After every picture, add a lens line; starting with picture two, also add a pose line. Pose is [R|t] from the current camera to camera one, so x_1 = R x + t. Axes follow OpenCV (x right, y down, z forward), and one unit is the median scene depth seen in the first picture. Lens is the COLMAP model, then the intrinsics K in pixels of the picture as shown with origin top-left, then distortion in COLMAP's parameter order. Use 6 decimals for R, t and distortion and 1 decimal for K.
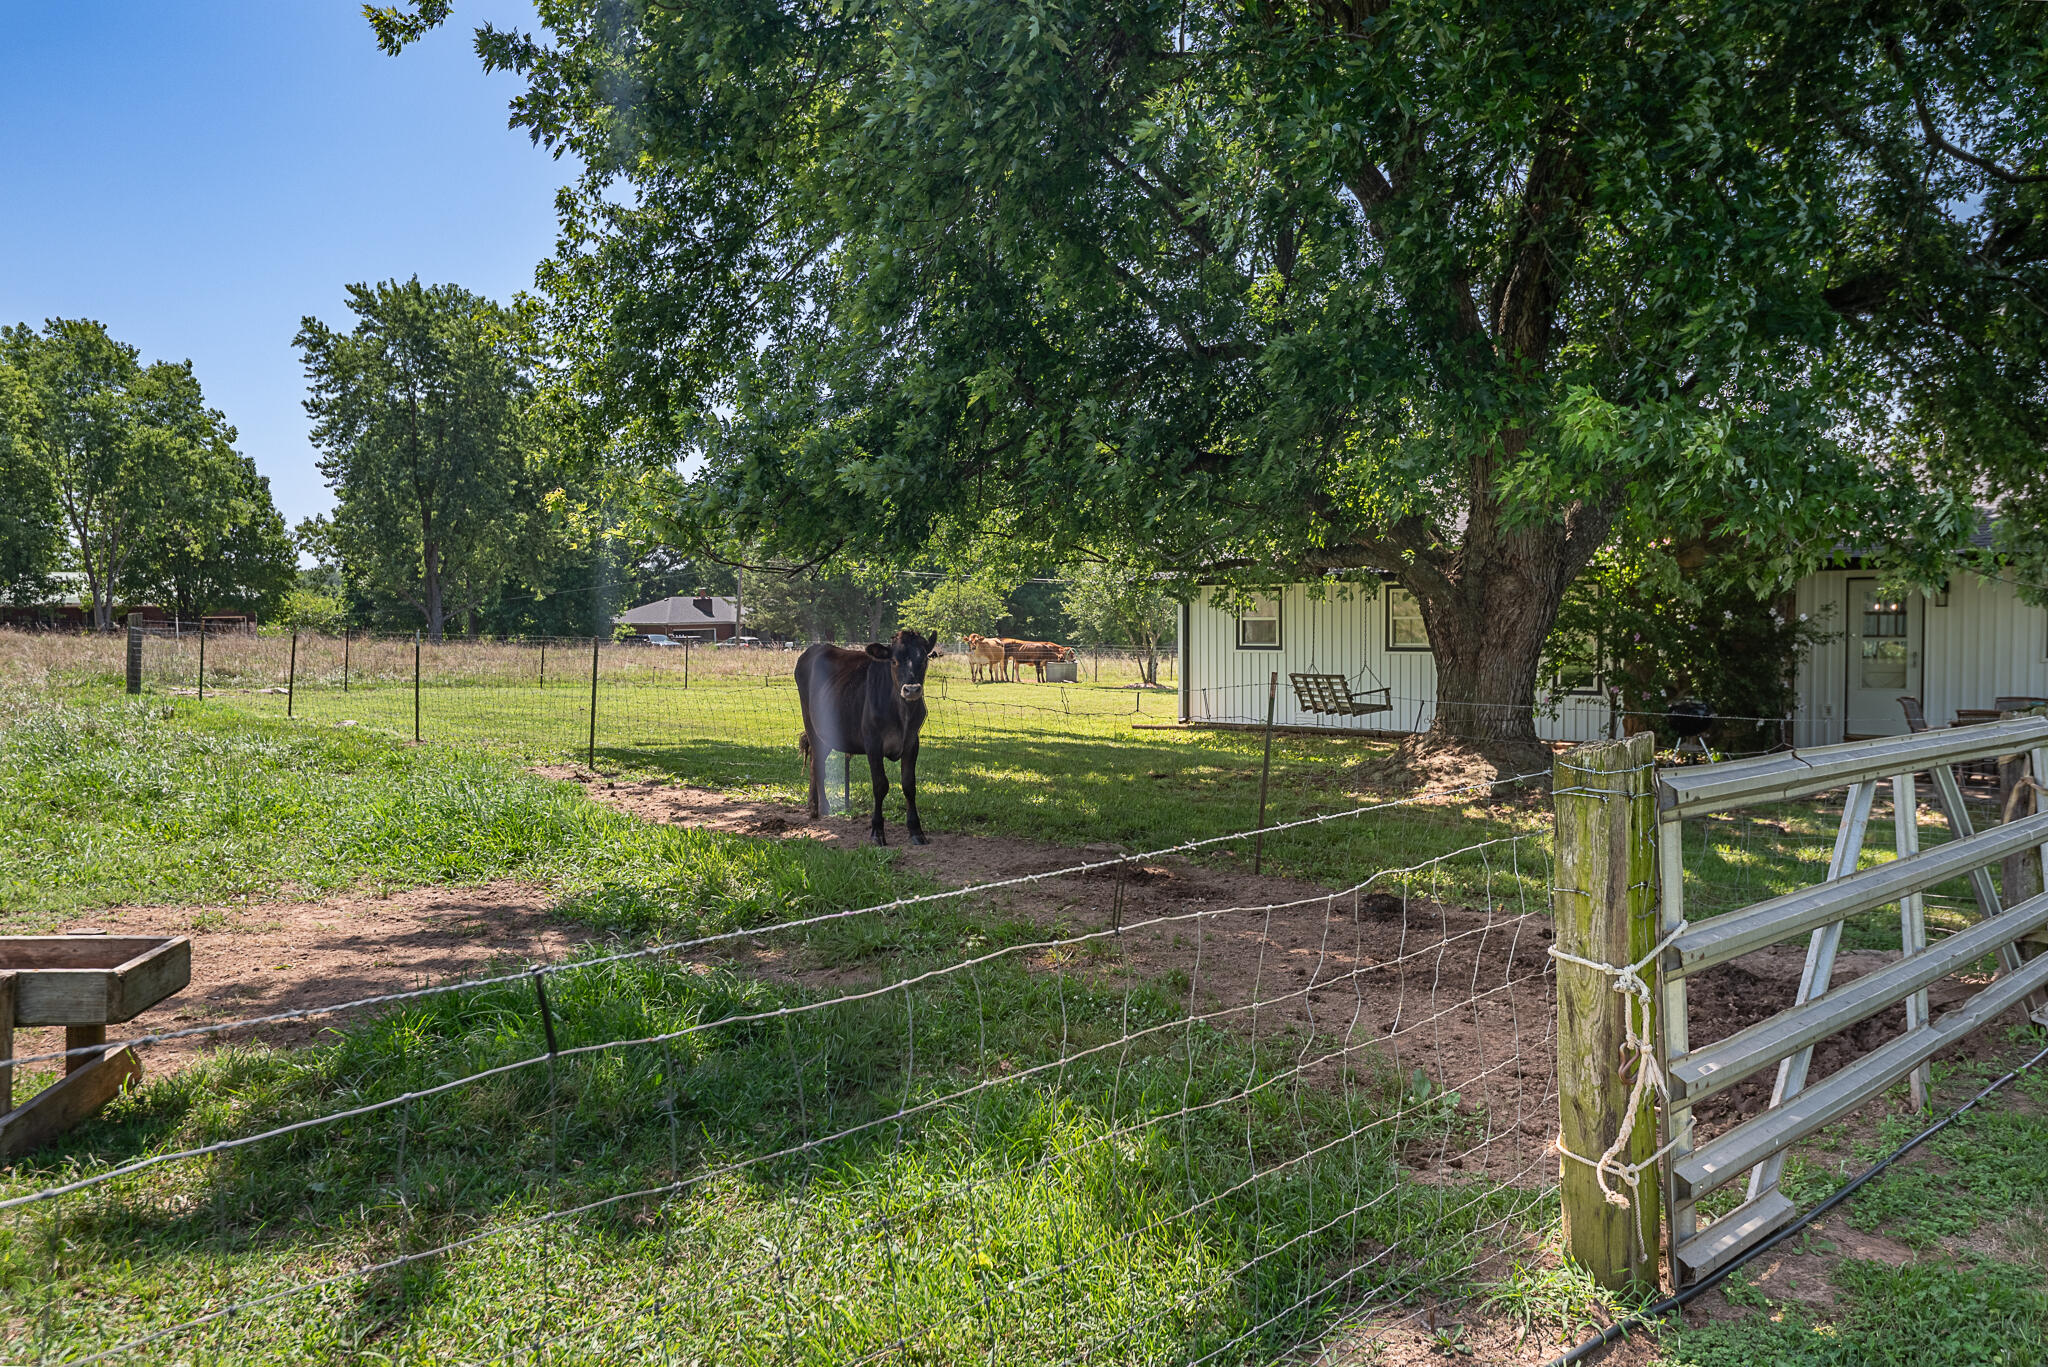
lens RADIAL K [[1441.0, 0, 1019.6], [0, 1441.0, 680.3], [0, 0, 1]] dist [0.003576, -0.024044]
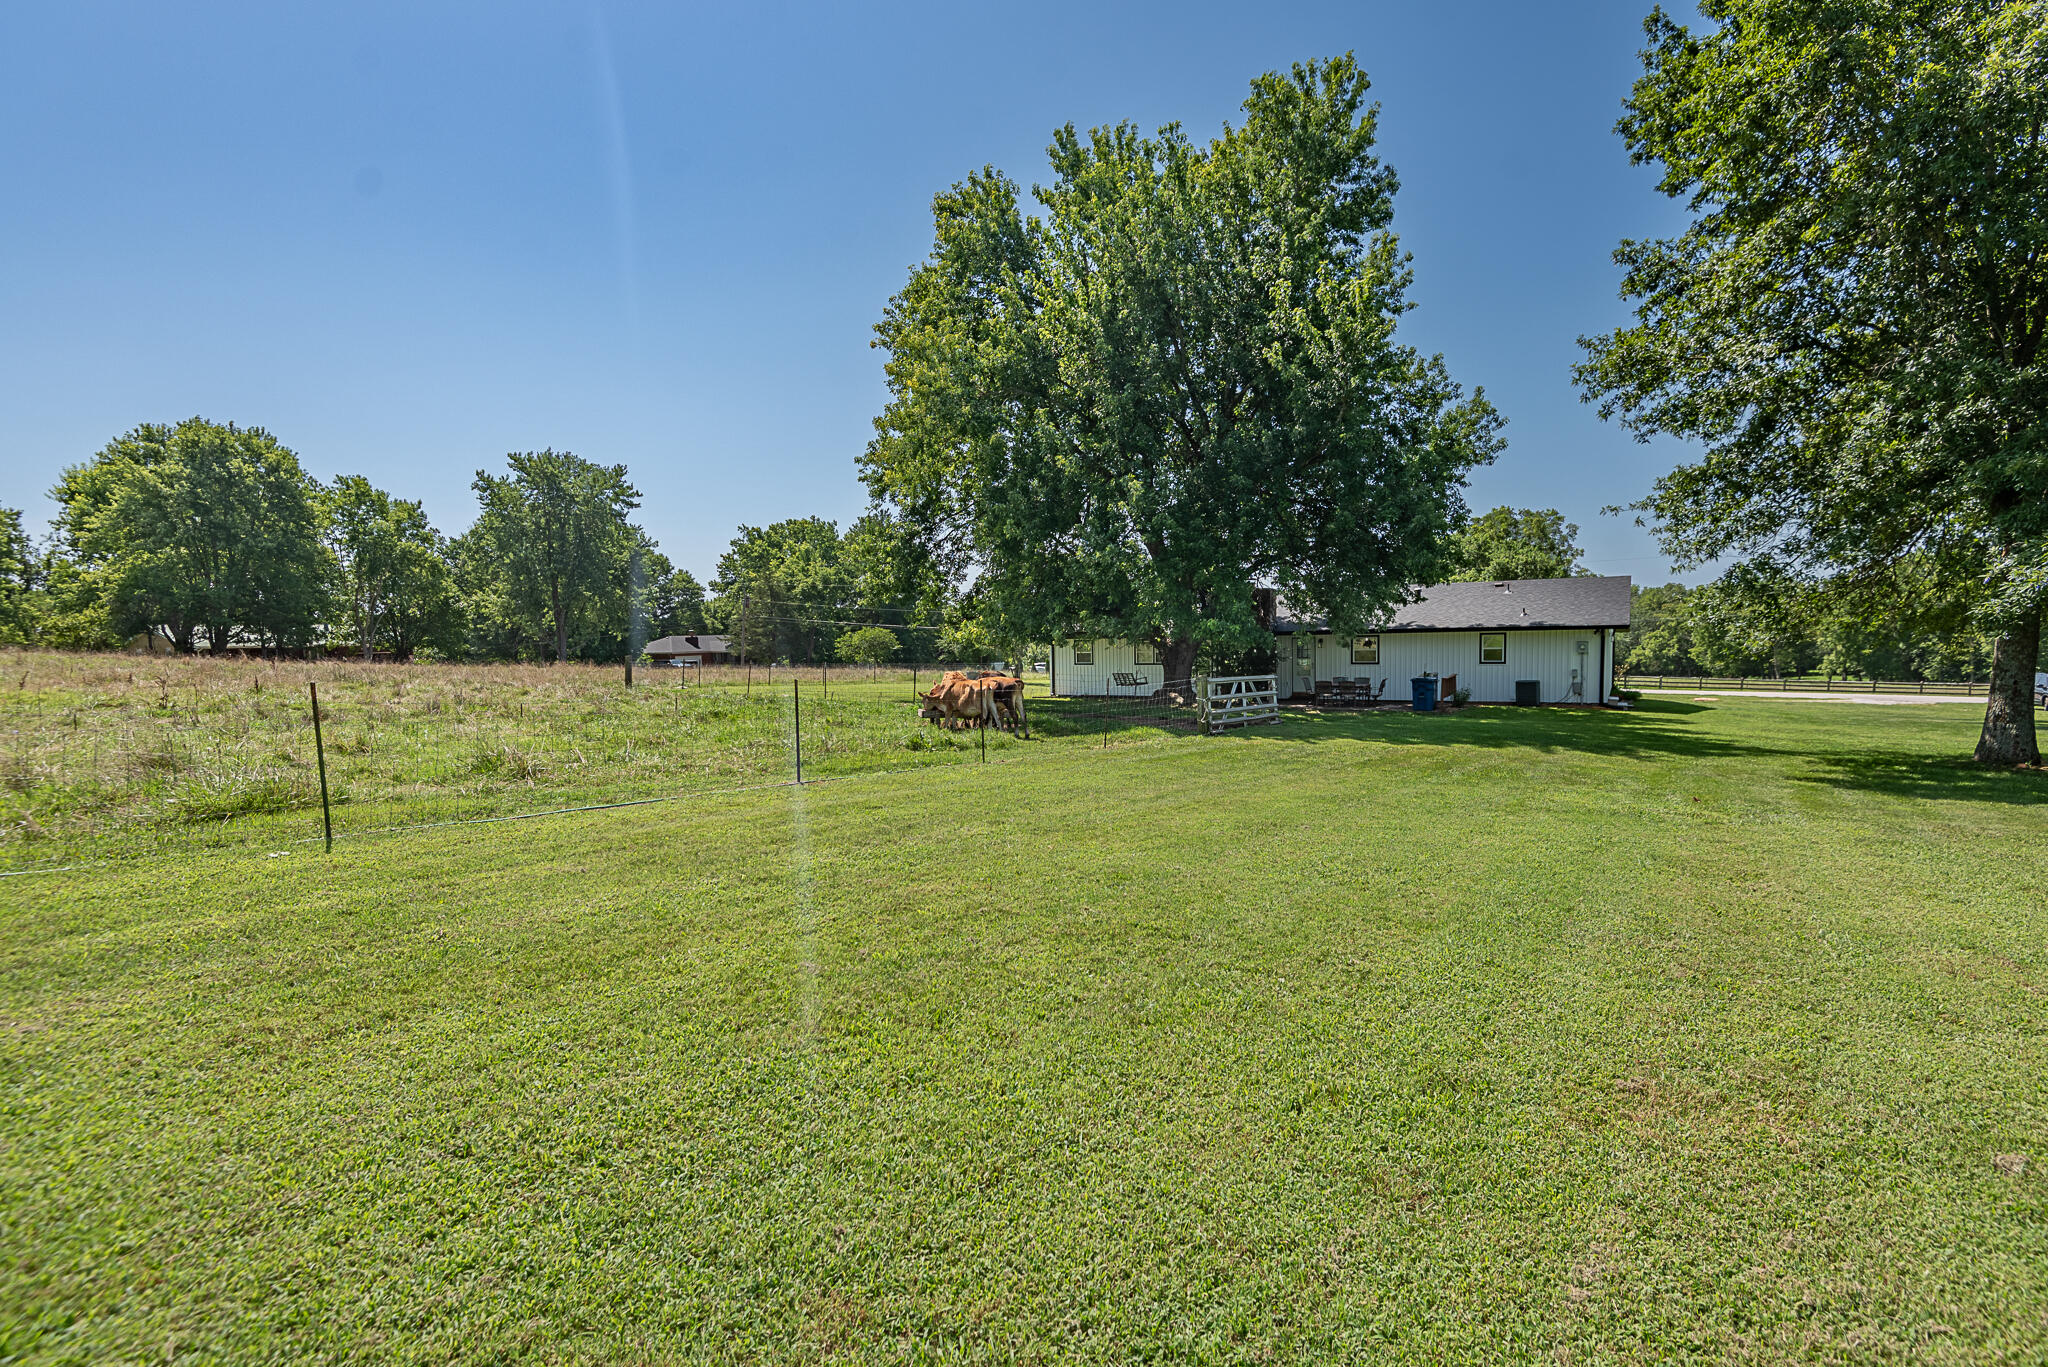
lens RADIAL K [[932.9, 0, 1027.3], [0, 932.9, 685.2], [0, 0, 1]] dist [0.018218, -0.014718]
pose [[0.984578, -0.017835, 0.174037, -0.065900], [0.017673, 0.999841, 0.002482, 0.002622], [-0.174053, 0.000632, 0.984736, -0.173630]]
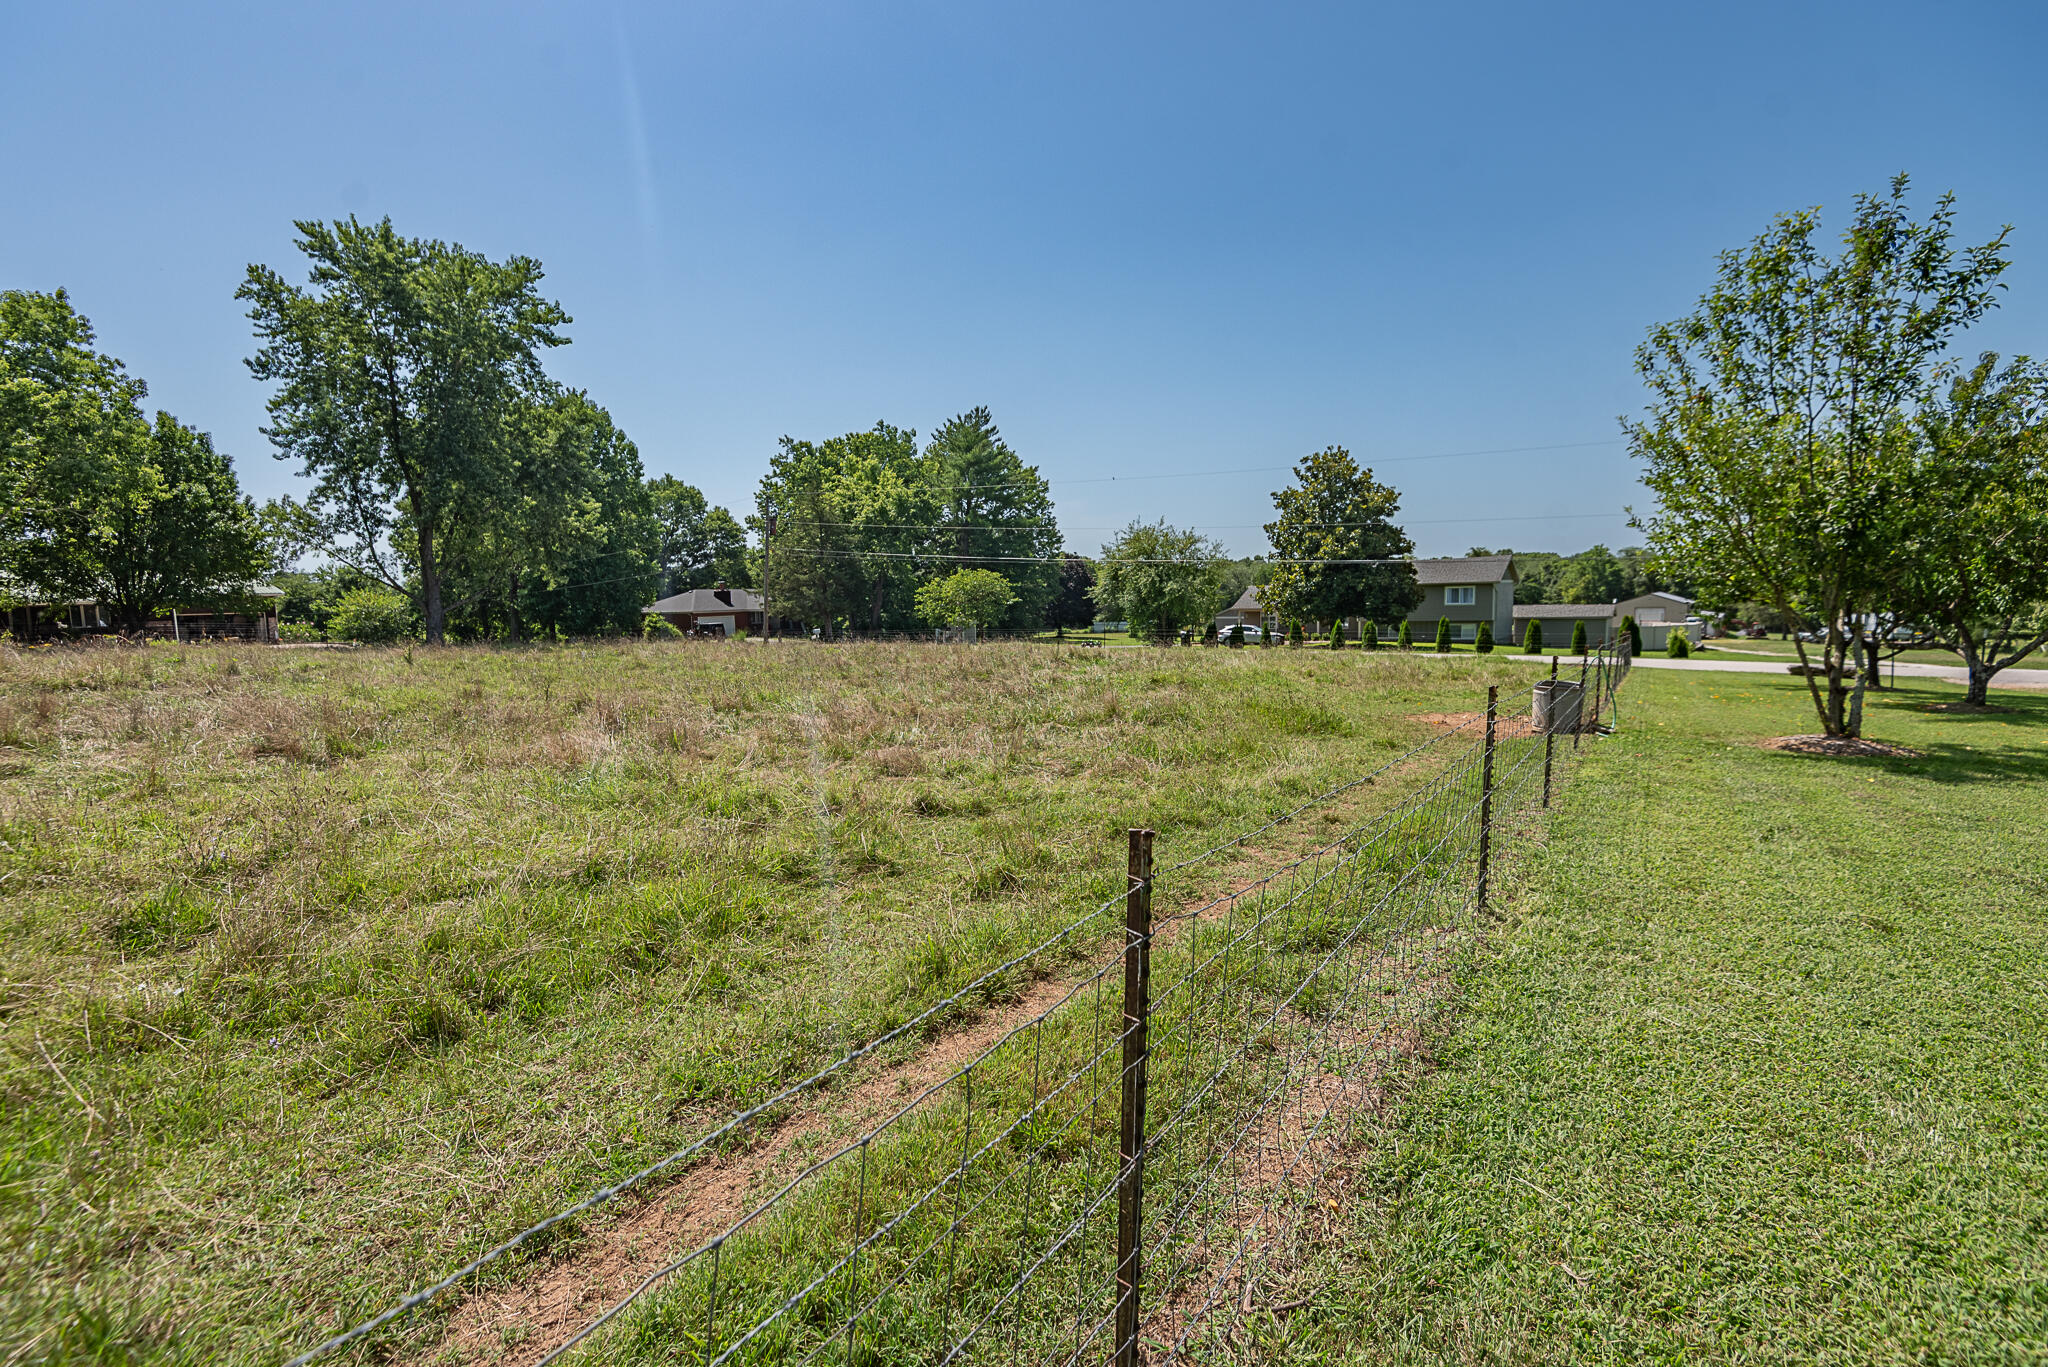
lens RADIAL K [[932.9, 0, 1025.5], [0, 932.9, 666.2], [0, 0, 1]] dist [0.018218, -0.014718]
pose [[0.994648, -0.017551, 0.101818, -0.094965], [0.015127, 0.999585, 0.024526, -0.017955], [-0.102206, -0.022854, 0.994501, 0.385687]]
